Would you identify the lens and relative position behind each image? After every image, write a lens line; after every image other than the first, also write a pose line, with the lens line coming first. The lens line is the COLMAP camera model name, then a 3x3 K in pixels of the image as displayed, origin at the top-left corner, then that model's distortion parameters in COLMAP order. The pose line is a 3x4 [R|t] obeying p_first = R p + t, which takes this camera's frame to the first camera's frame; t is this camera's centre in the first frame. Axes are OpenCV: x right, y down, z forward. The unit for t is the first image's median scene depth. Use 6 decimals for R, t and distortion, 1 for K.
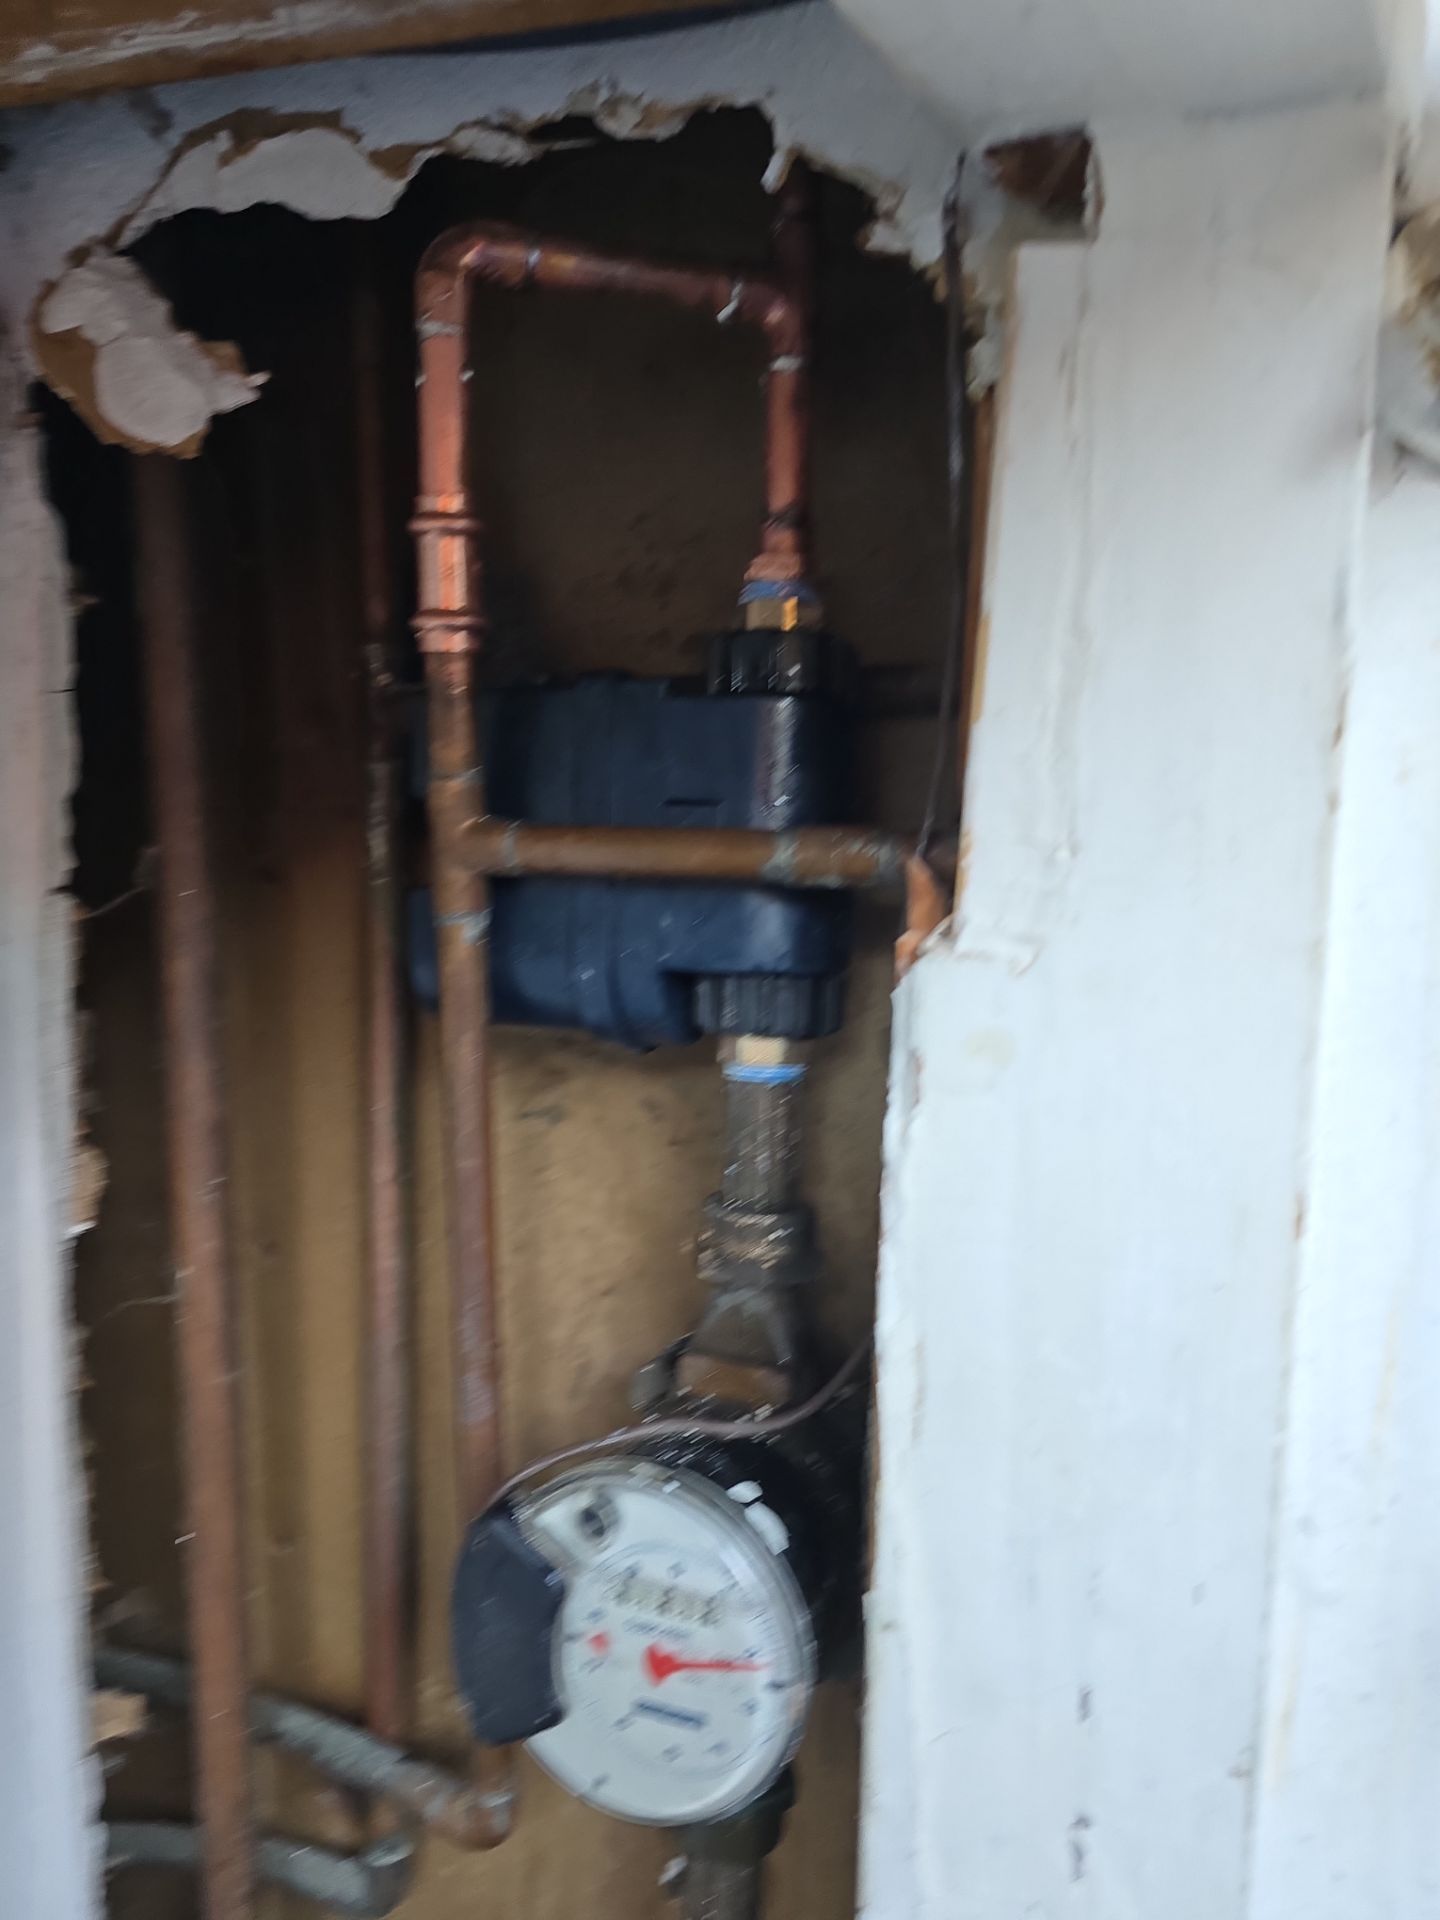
lens RADIAL K [[1365.5, 0, 727.8], [0, 1365.5, 962.4], [0, 0, 1]] dist [0.009756, -0.001271]
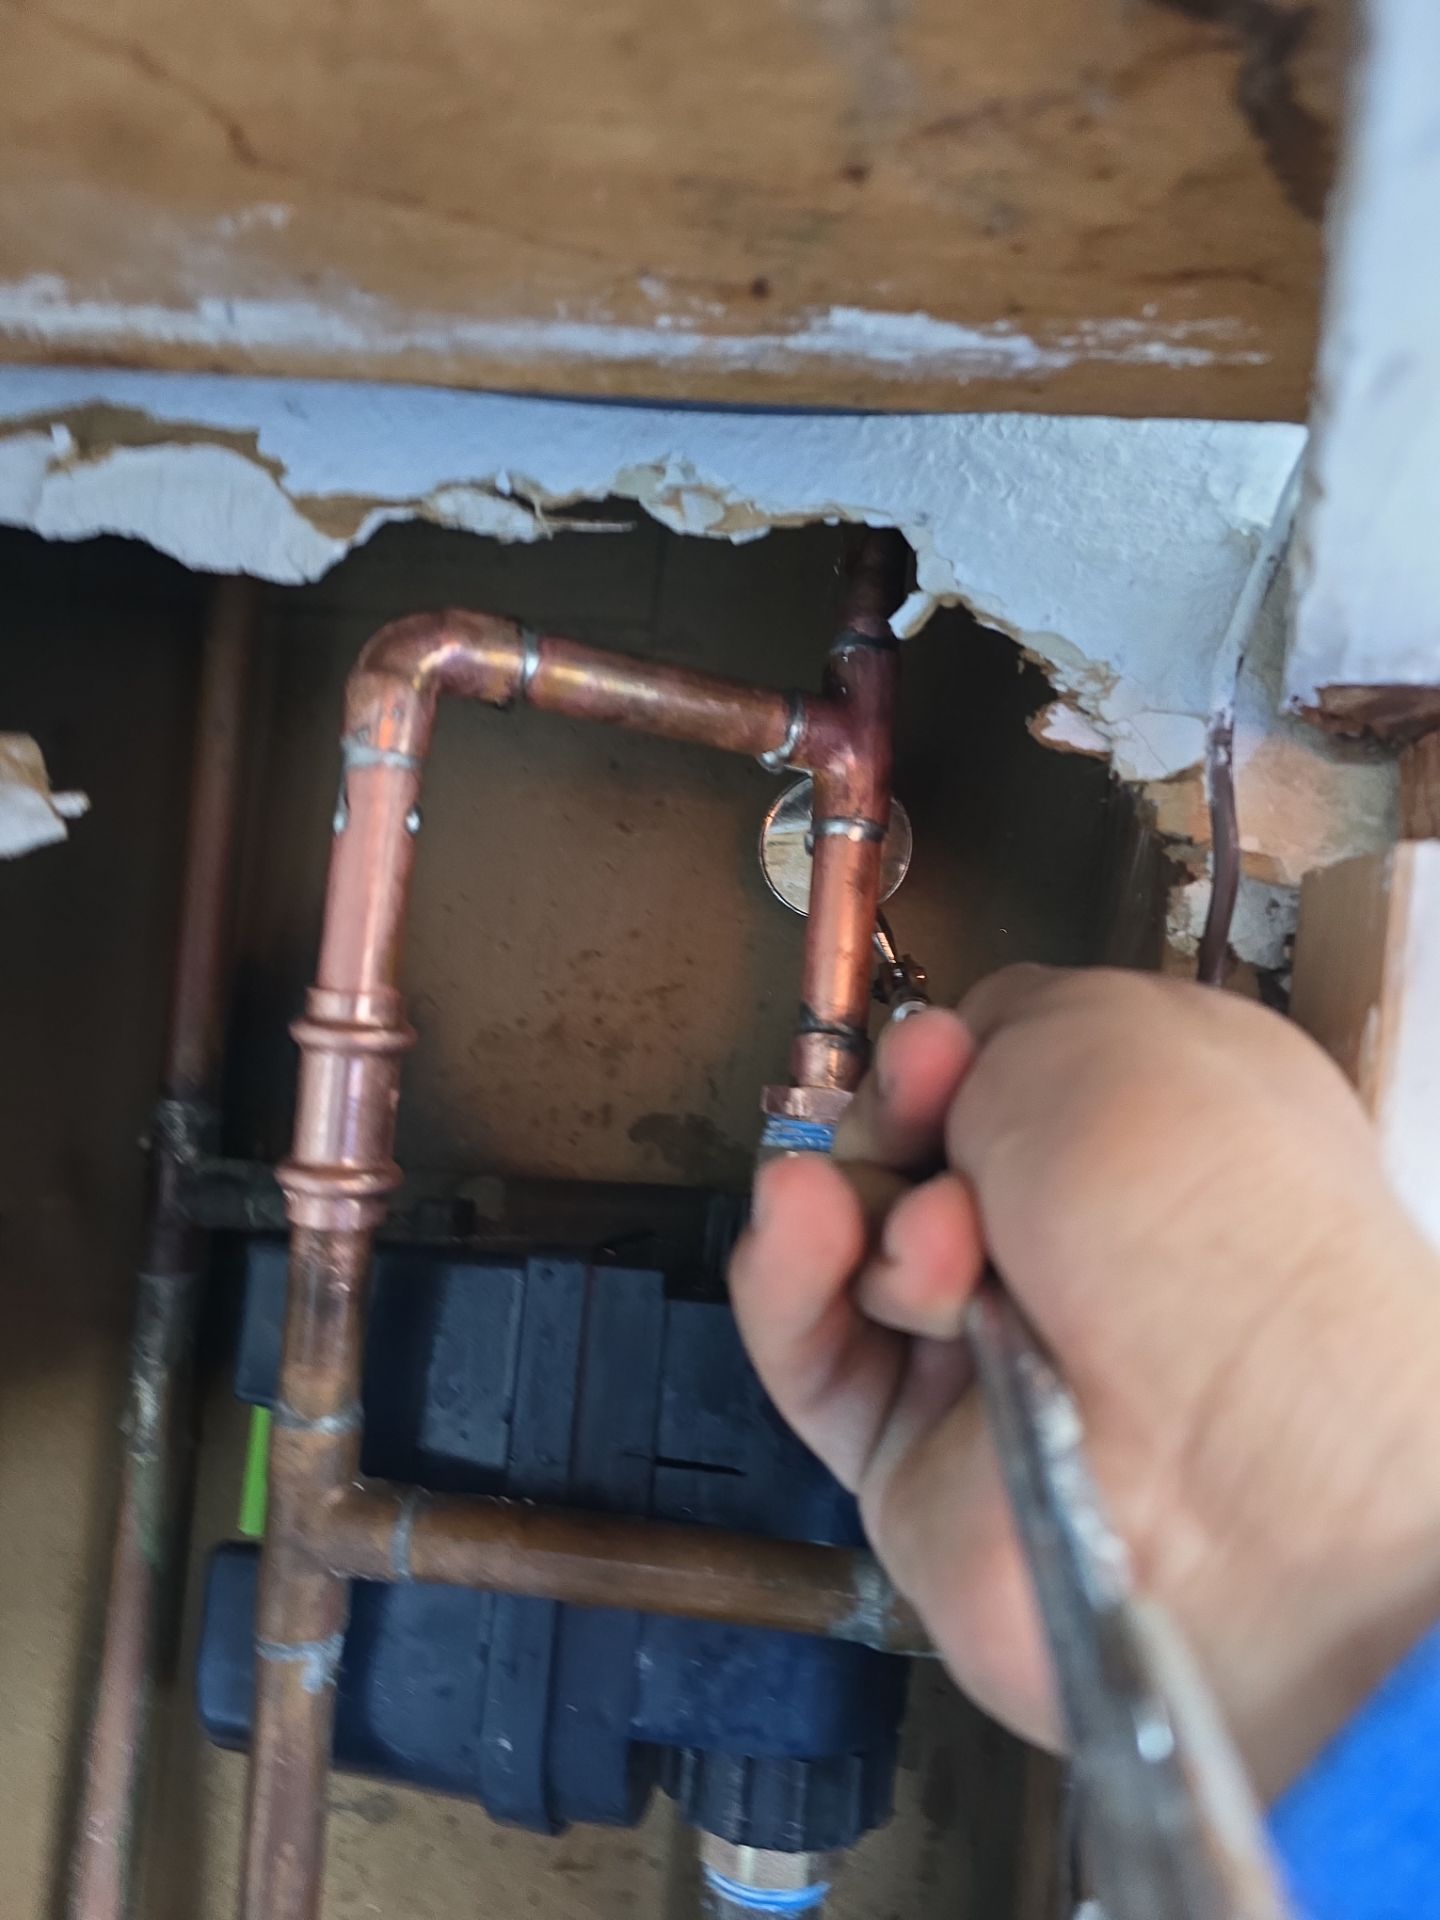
lens RADIAL K [[1368.7, 0, 744.5], [0, 1368.7, 968.3], [0, 0, 1]] dist [-0.001452, -0.005251]
pose [[0.976070, 0.078995, 0.202601, -0.163668], [-0.042850, 0.983286, -0.176951, -0.252112], [-0.213193, 0.164035, 0.963141, 0.343542]]
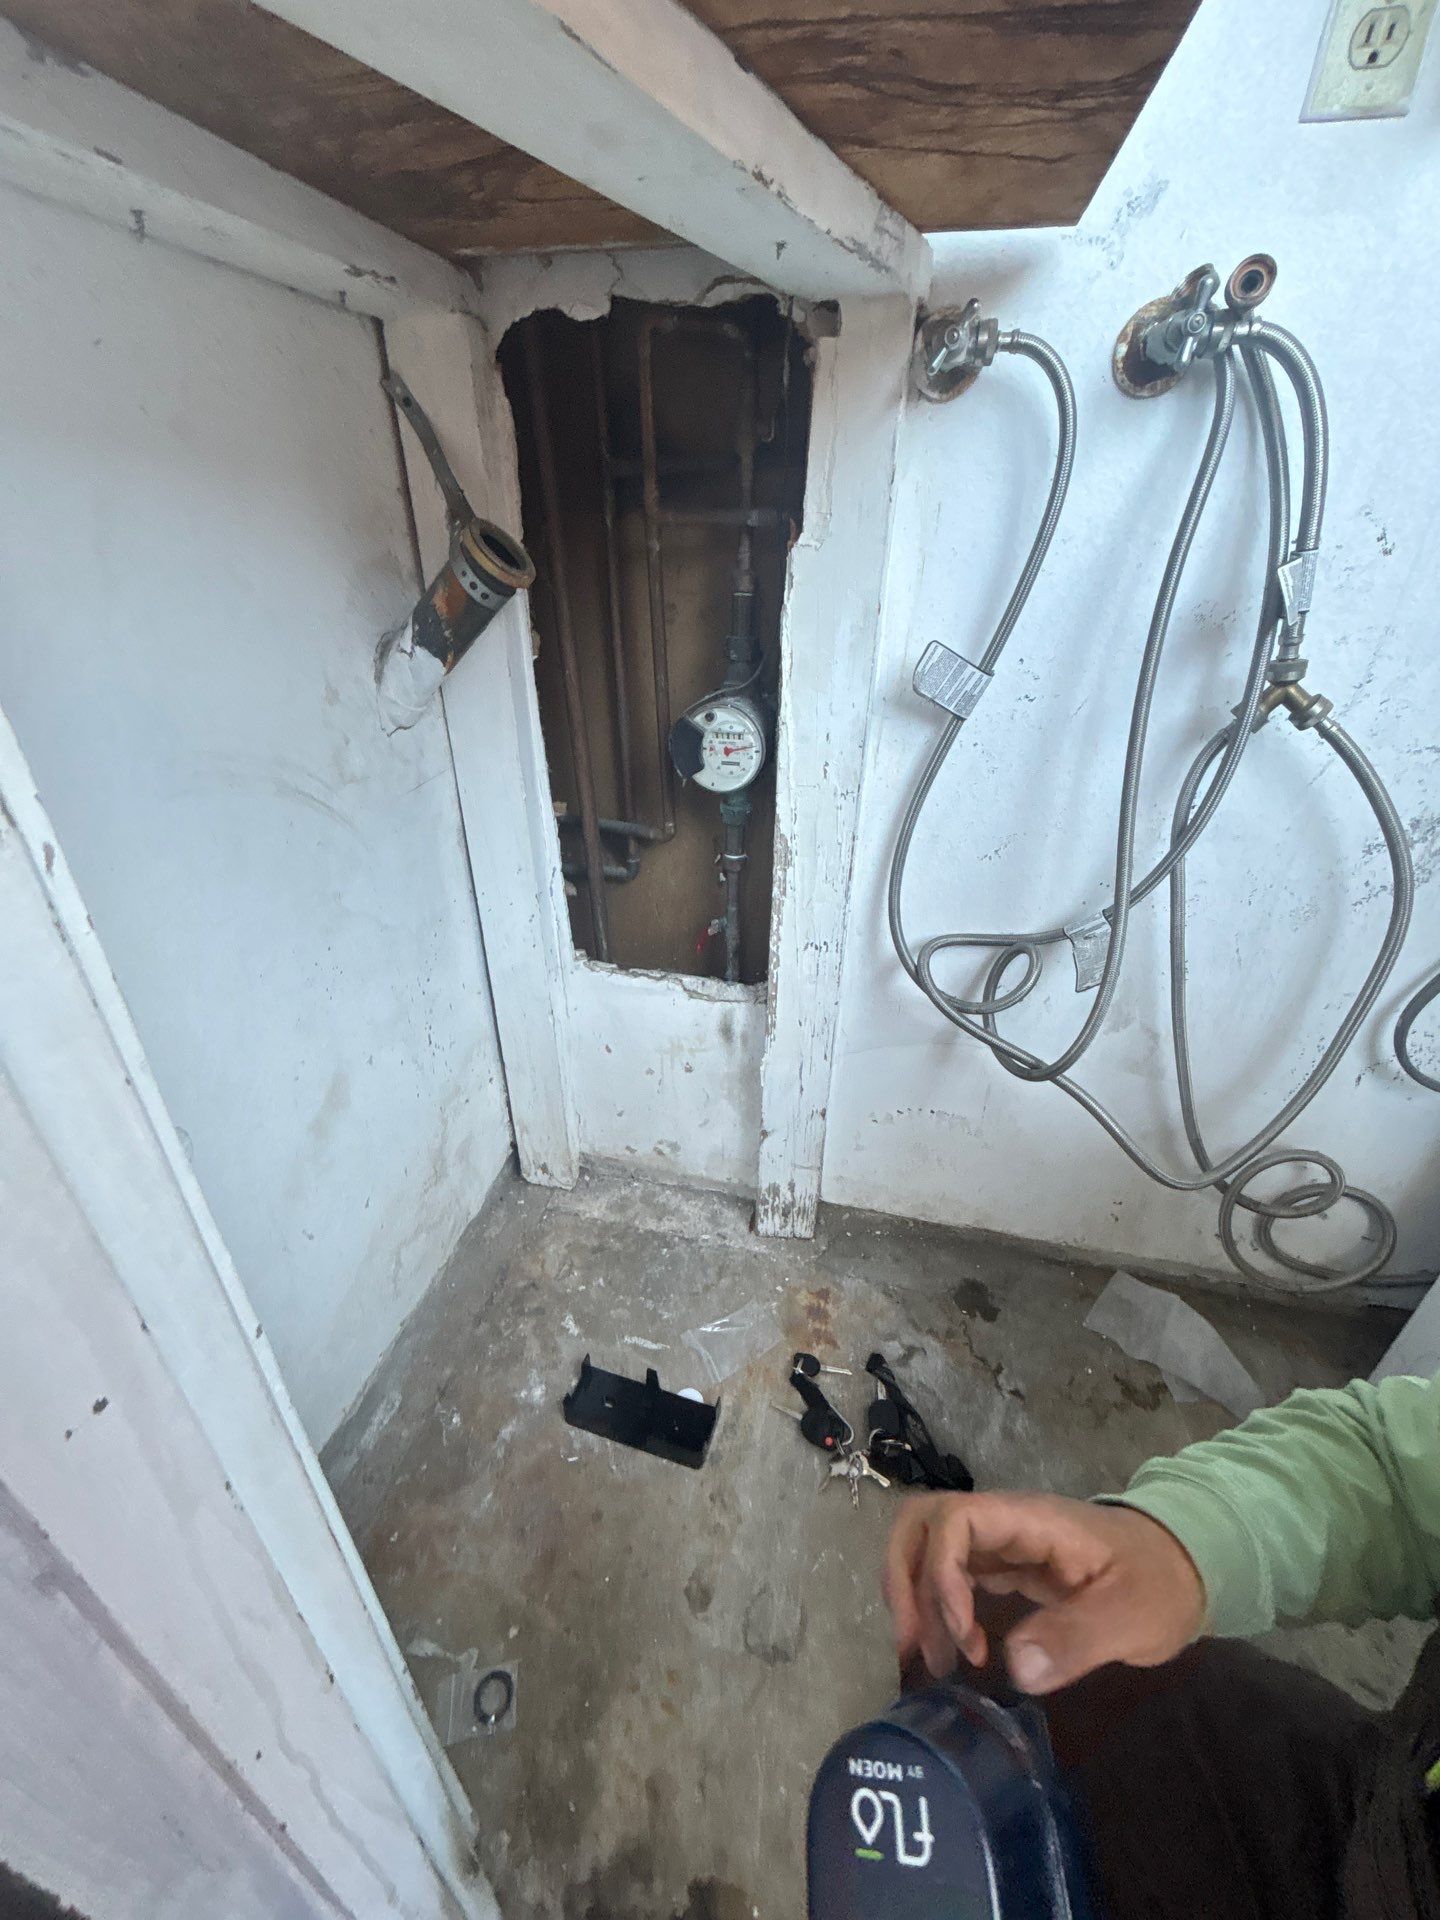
lens RADIAL K [[763.6, 0, 719.4], [0, 763.6, 961.6], [0, 0, 1]] dist [0.001246, -0.011282]
pose [[0.997091, -0.055775, 0.051941, -0.206221], [0.029689, 0.911913, 0.409307, 0.147452], [-0.070195, -0.406575, 0.910917, -1.215511]]
